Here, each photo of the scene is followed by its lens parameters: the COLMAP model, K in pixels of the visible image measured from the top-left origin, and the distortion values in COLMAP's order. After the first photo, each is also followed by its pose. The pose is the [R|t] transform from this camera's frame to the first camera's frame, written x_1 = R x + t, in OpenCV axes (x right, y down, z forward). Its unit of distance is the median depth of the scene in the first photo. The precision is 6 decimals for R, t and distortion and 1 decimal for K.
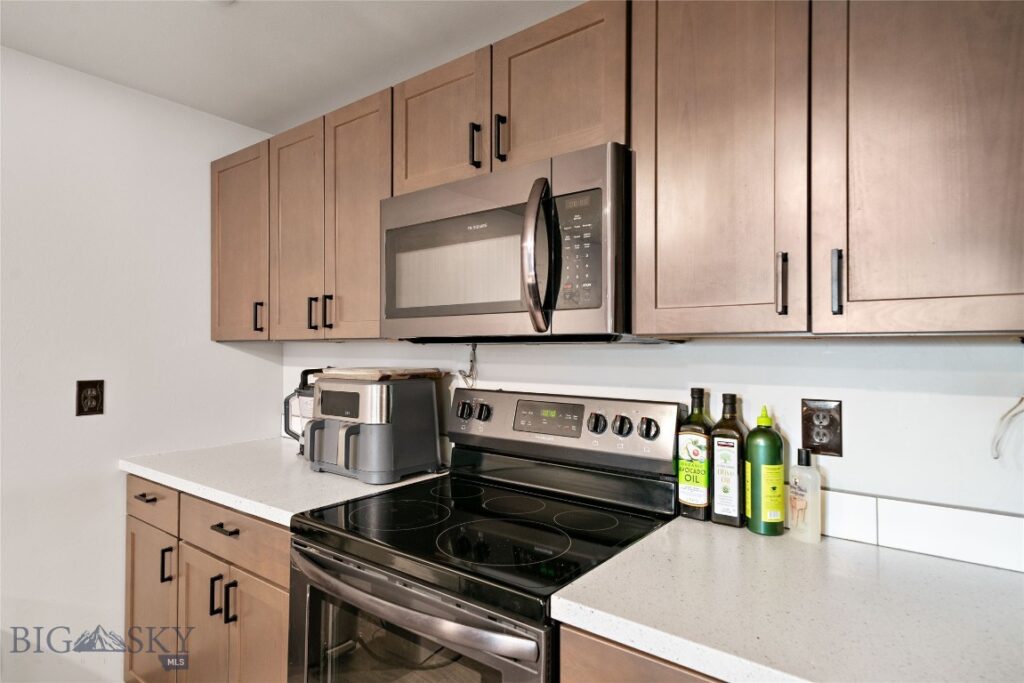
lens RADIAL K [[567.6, 0, 511.4], [0, 567.6, 342.3], [0, 0, 1]] dist [0.019468, 0.000461]
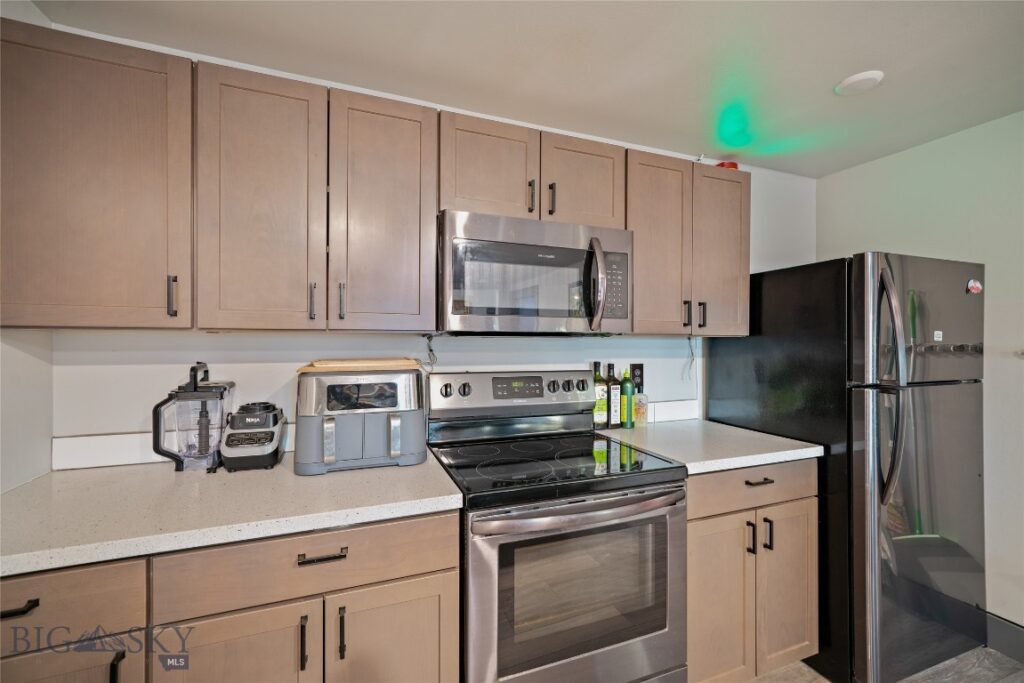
lens RADIAL K [[428.7, 0, 512.2], [0, 428.7, 340.3], [0, 0, 1]] dist [-0.002075, -0.000295]
pose [[0.507242, 0.000654, 0.861804, -1.035542], [-0.012662, 0.999897, 0.006694, 0.004355], [-0.861711, -0.014308, 0.507198, 0.516870]]
